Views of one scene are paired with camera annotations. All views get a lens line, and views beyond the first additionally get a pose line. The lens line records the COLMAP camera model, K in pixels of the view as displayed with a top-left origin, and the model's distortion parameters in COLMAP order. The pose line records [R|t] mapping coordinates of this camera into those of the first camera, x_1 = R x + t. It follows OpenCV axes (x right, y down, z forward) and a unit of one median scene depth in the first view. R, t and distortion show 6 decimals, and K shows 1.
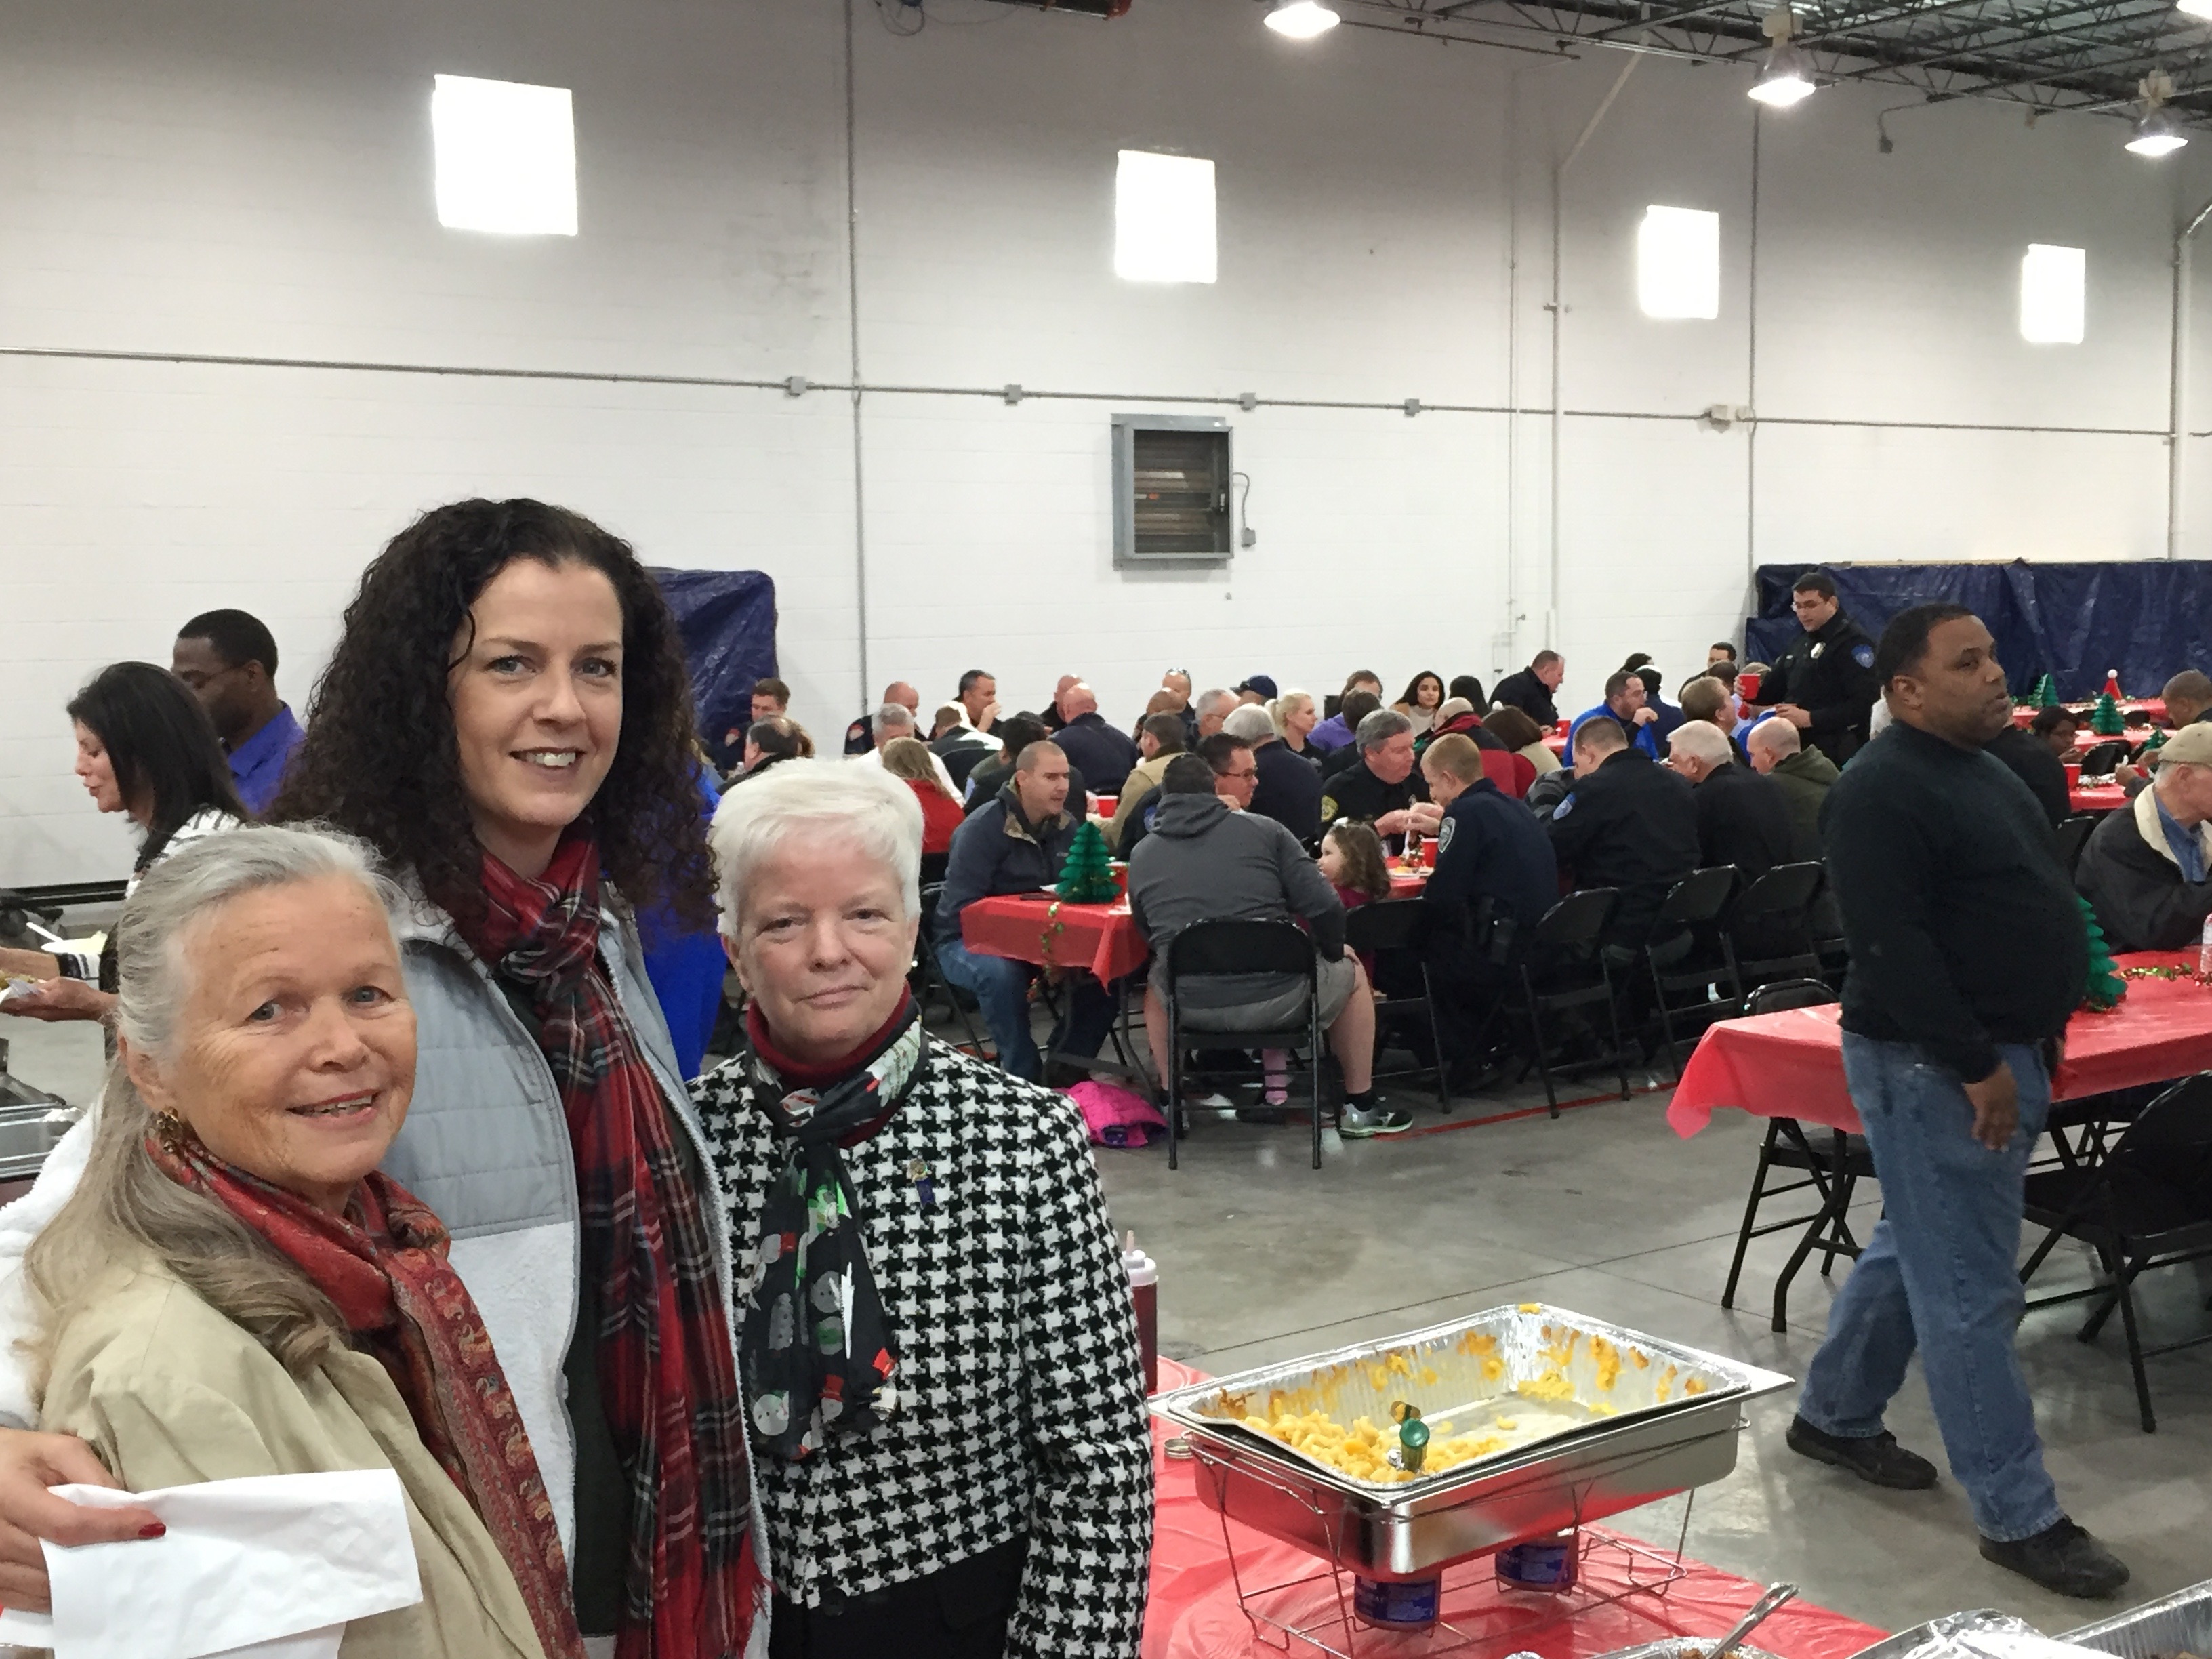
lens RADIAL K [[2643.2, 0, 1108.4], [0, 2643.2, 821.0], [0, 0, 1]] dist [0.076486, 0.000000]
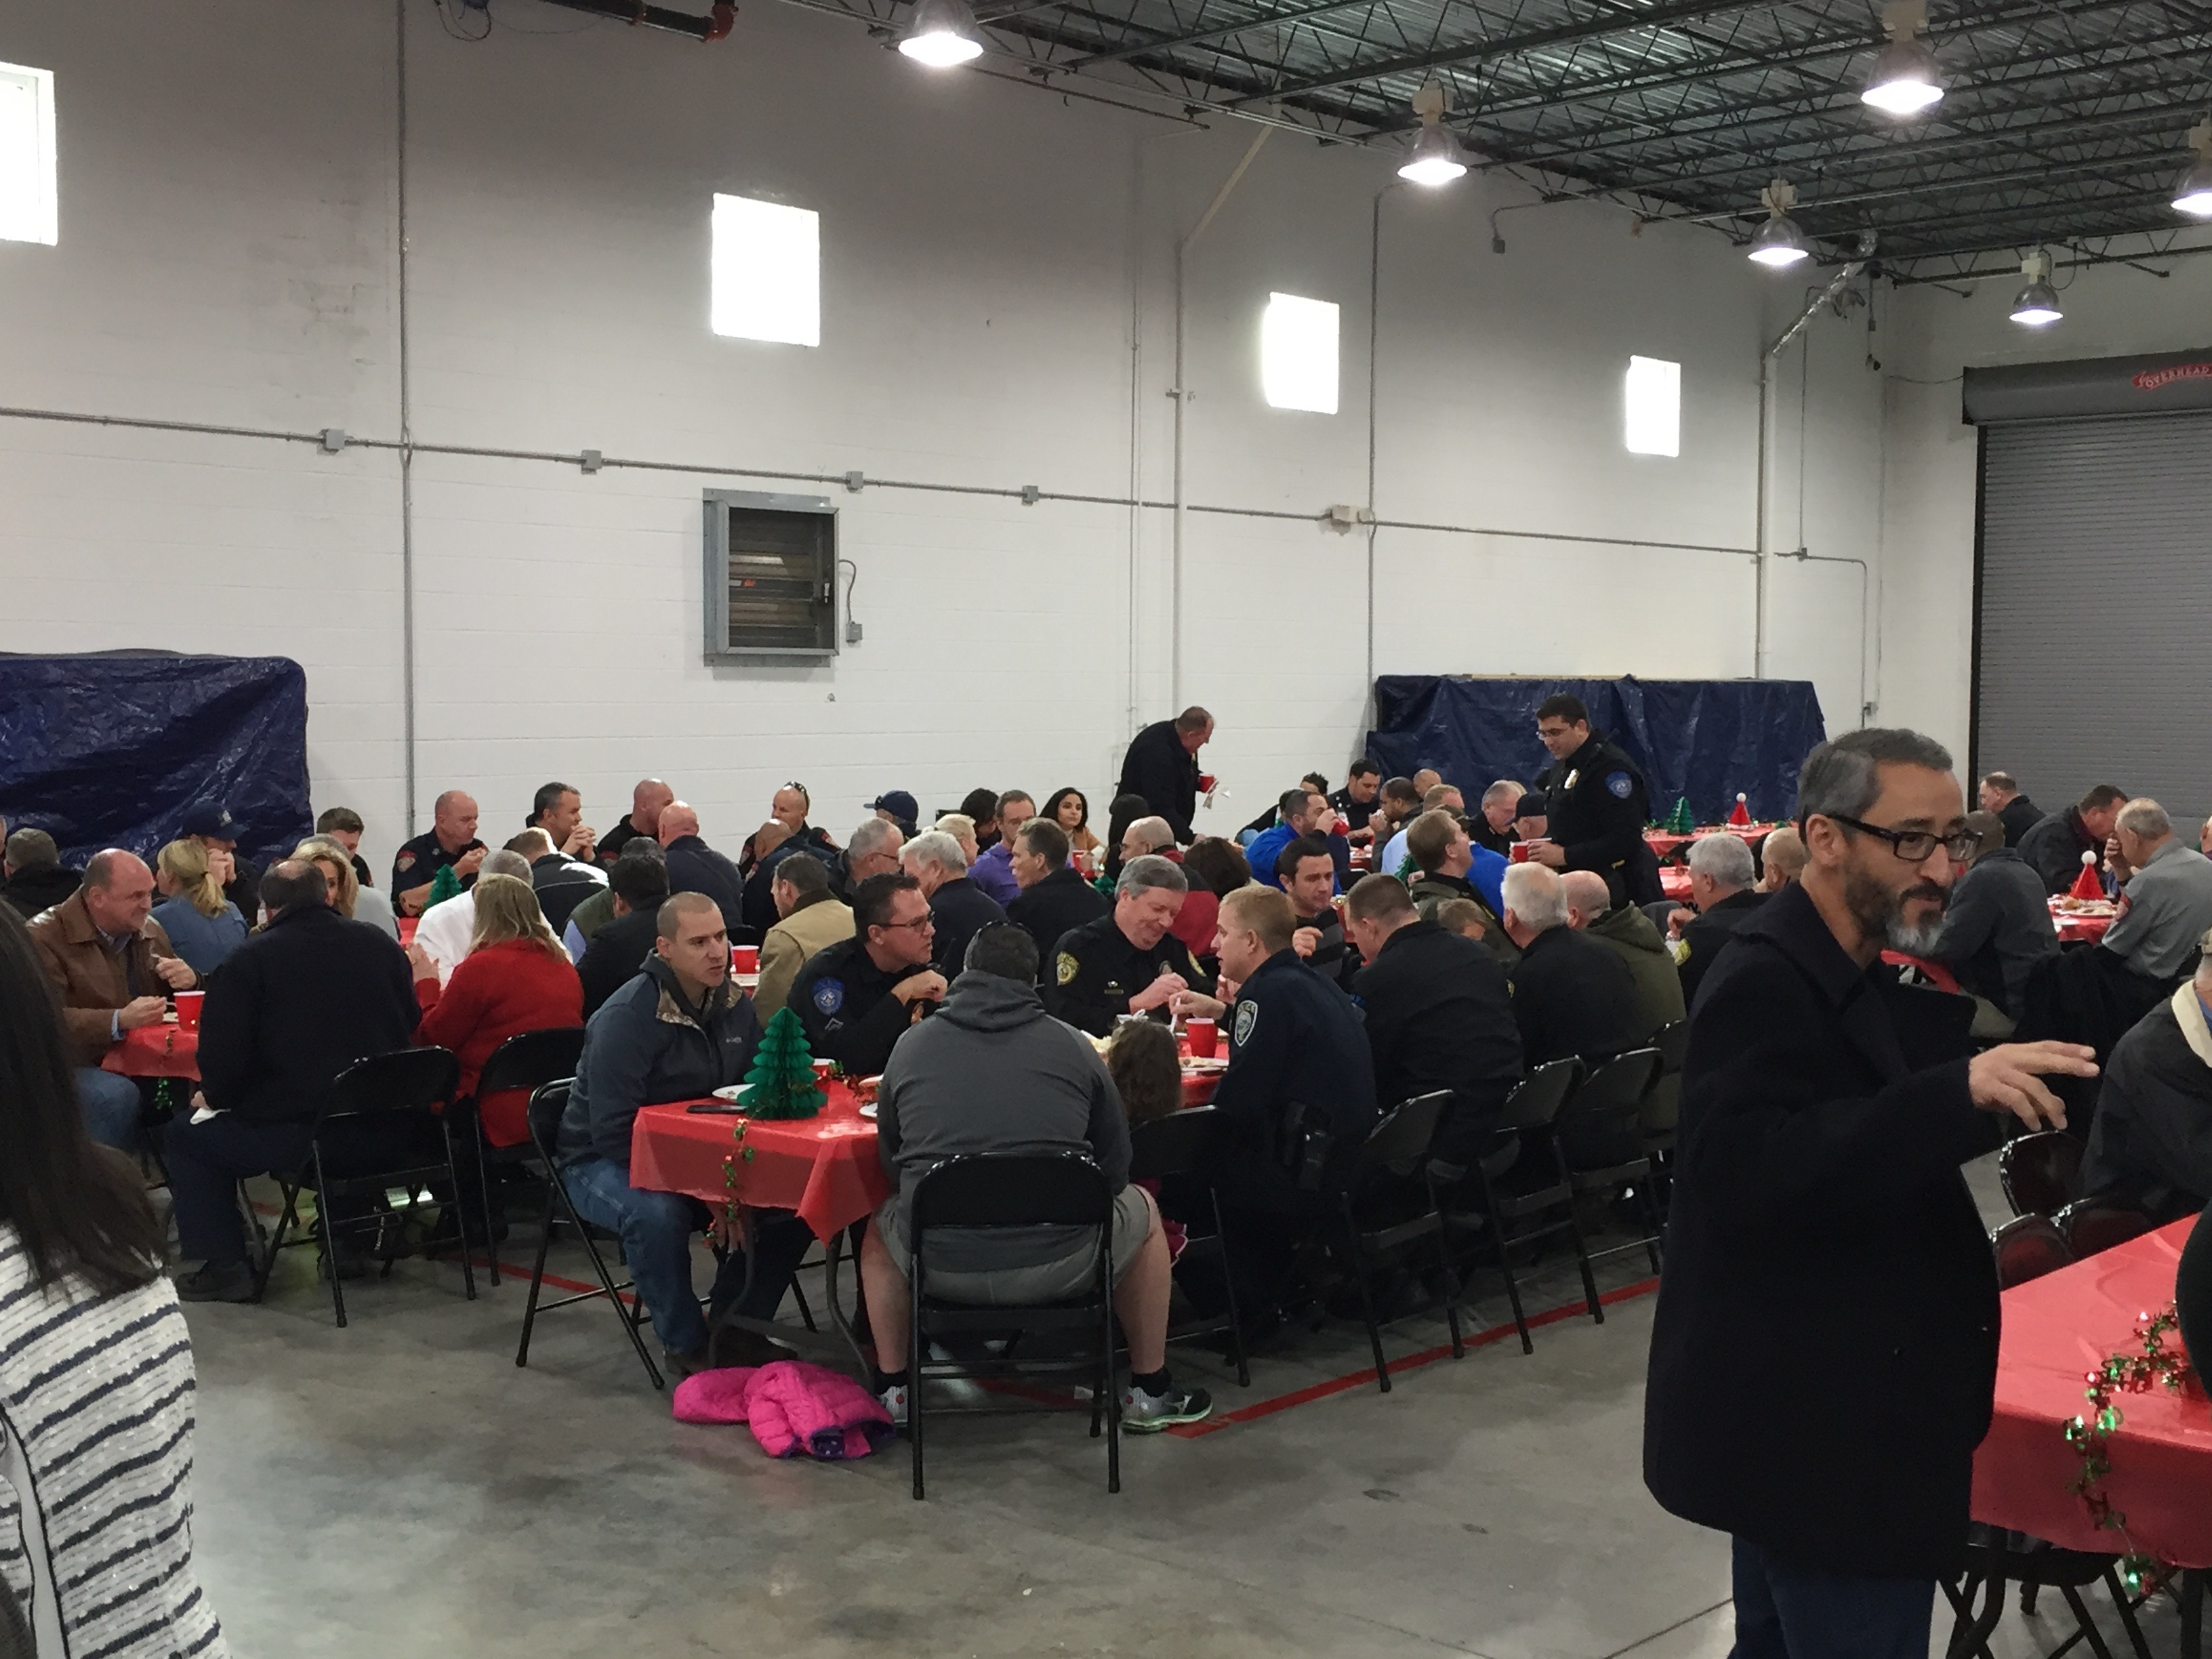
lens RADIAL K [[2643.2, 0, 1102.5], [0, 2643.2, 827.4], [0, 0, 1]] dist [0.076486, 0.000000]
pose [[0.983656, 0.010978, 0.179726, -0.025495], [-0.005002, 0.999421, -0.033670, -0.012320], [-0.179991, 0.032220, 0.983140, 0.114534]]
